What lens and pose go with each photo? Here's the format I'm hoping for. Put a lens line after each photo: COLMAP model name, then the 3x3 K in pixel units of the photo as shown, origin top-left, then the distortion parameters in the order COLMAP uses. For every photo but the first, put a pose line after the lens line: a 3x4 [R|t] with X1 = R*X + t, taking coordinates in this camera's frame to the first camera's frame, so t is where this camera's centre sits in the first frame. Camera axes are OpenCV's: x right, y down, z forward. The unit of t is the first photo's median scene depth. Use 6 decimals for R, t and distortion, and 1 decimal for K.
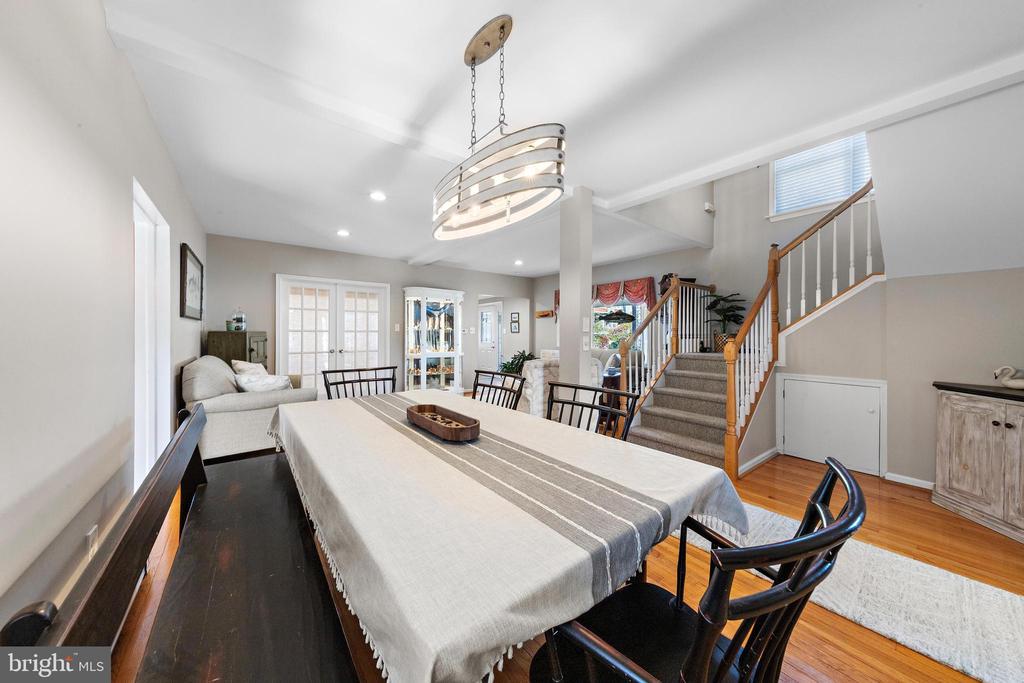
lens RADIAL K [[340.5, 0, 514.4], [0, 340.5, 335.2], [0, 0, 1]] dist [0.001947, 0.000049]
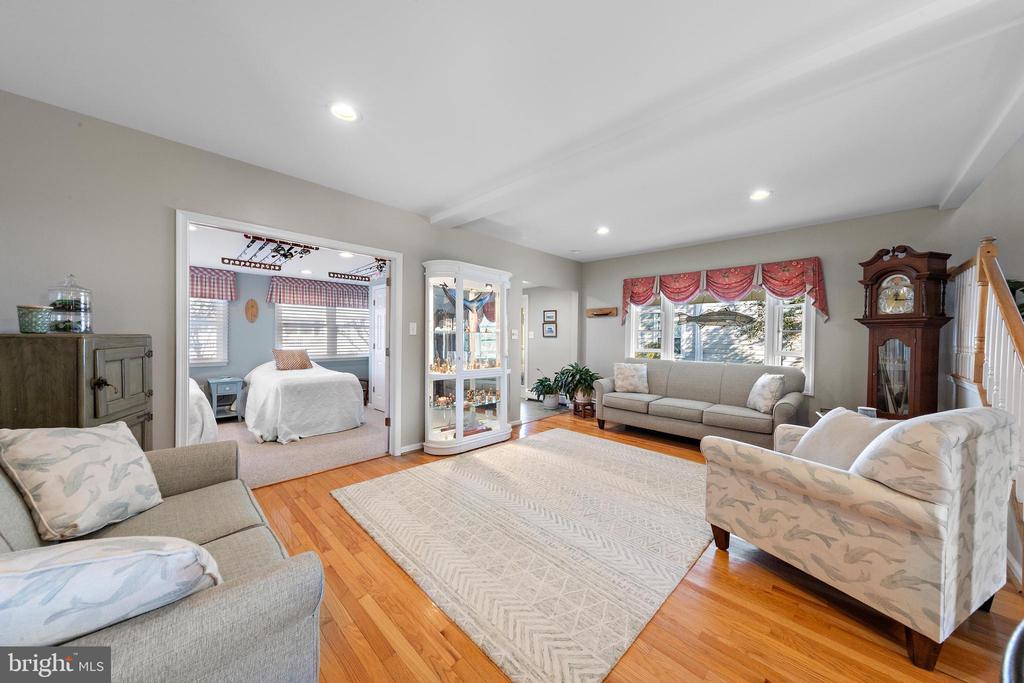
lens RADIAL K [[340.5, 0, 509.0], [0, 340.5, 343.2], [0, 0, 1]] dist [0.001947, 0.000049]
pose [[0.991293, 0.007893, 0.131438, -0.241516], [-0.010361, 0.999782, 0.018104, -0.009421], [-0.131267, -0.019308, 0.991159, 0.371790]]
